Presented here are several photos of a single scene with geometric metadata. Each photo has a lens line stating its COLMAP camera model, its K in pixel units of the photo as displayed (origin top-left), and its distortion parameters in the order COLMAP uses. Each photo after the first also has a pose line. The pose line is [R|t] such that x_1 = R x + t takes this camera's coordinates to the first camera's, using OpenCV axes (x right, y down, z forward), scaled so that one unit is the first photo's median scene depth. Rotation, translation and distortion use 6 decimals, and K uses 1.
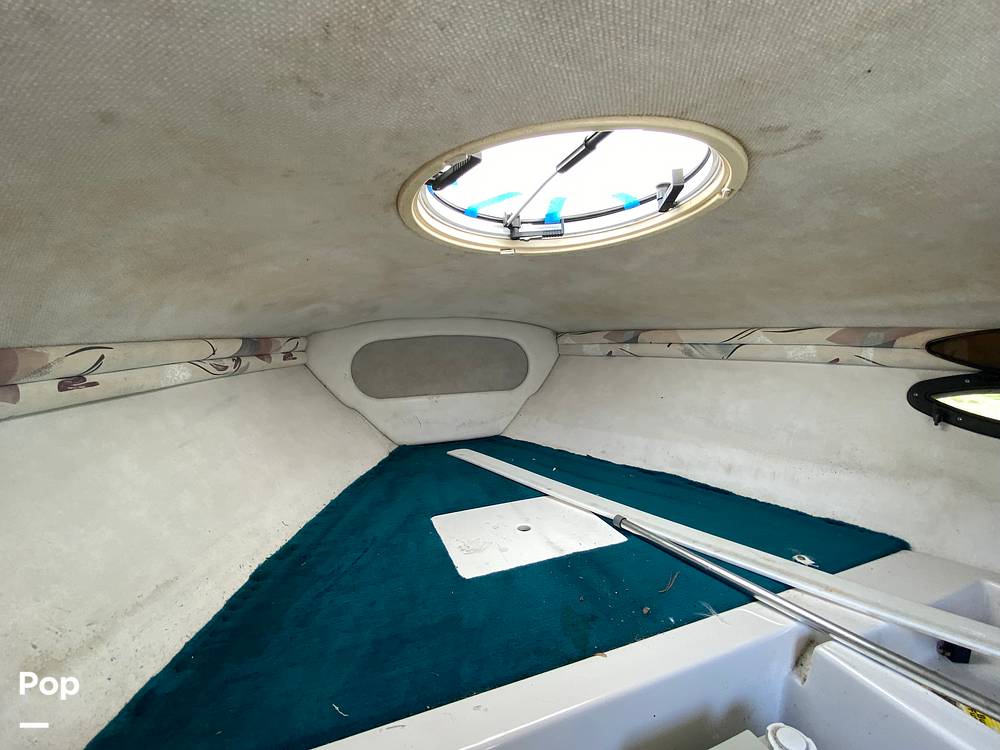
lens RADIAL K [[439.5, 0, 499.4], [0, 439.5, 376.3], [0, 0, 1]] dist [0.034768, -0.029228]
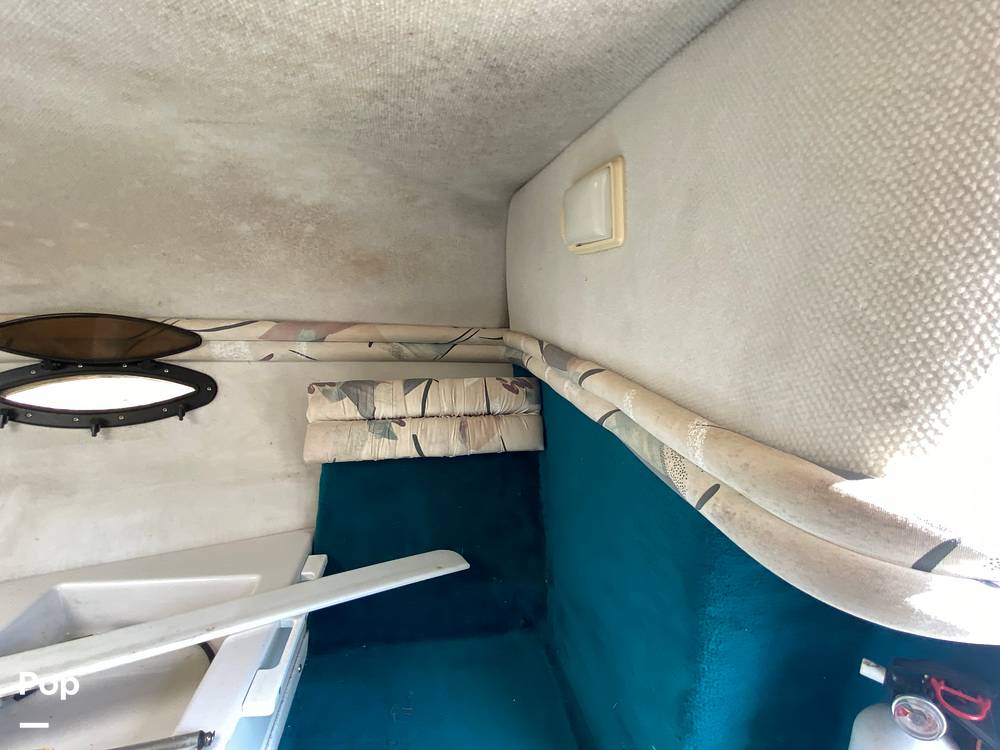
lens RADIAL K [[442.8, 0, 495.7], [0, 442.8, 375.1], [0, 0, 1]] dist [0.021732, -0.021860]
pose [[0.207626, -0.139737, 0.968176, 0.365749], [0.086789, 0.988473, 0.124054, -0.013166], [-0.974351, 0.058271, 0.217360, -0.124106]]
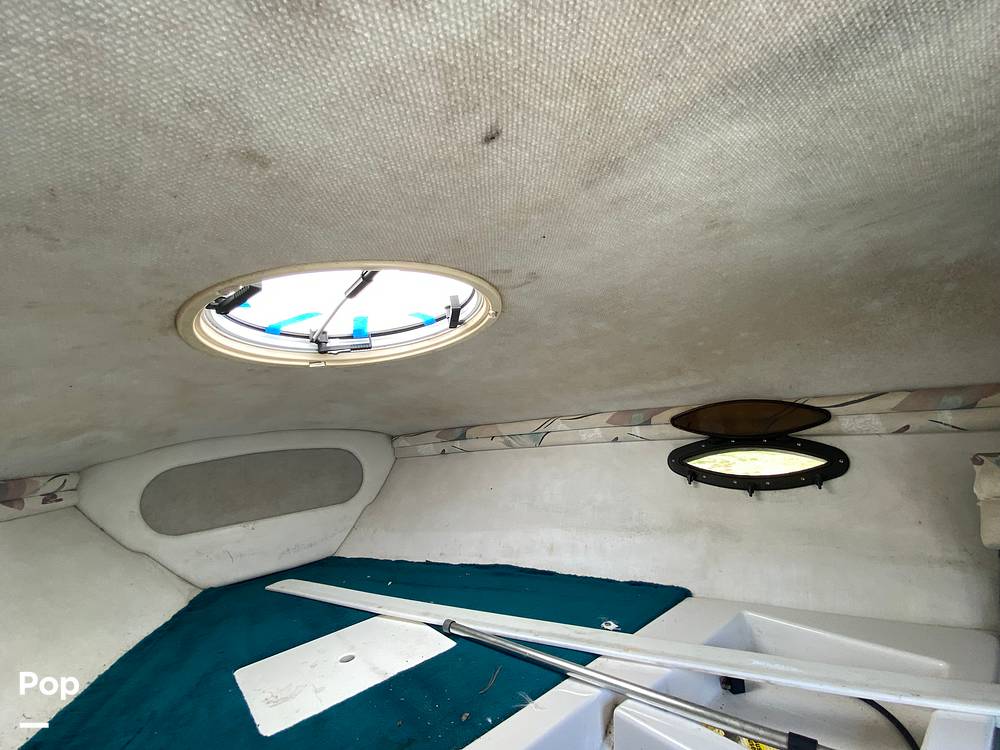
lens RADIAL K [[442.8, 0, 495.7], [0, 442.8, 375.1], [0, 0, 1]] dist [0.021732, -0.021860]
pose [[0.950820, -0.054614, 0.304891, 0.101516], [0.122246, 0.970594, -0.207373, 0.005730], [-0.284600, 0.234446, 0.929536, -0.077264]]
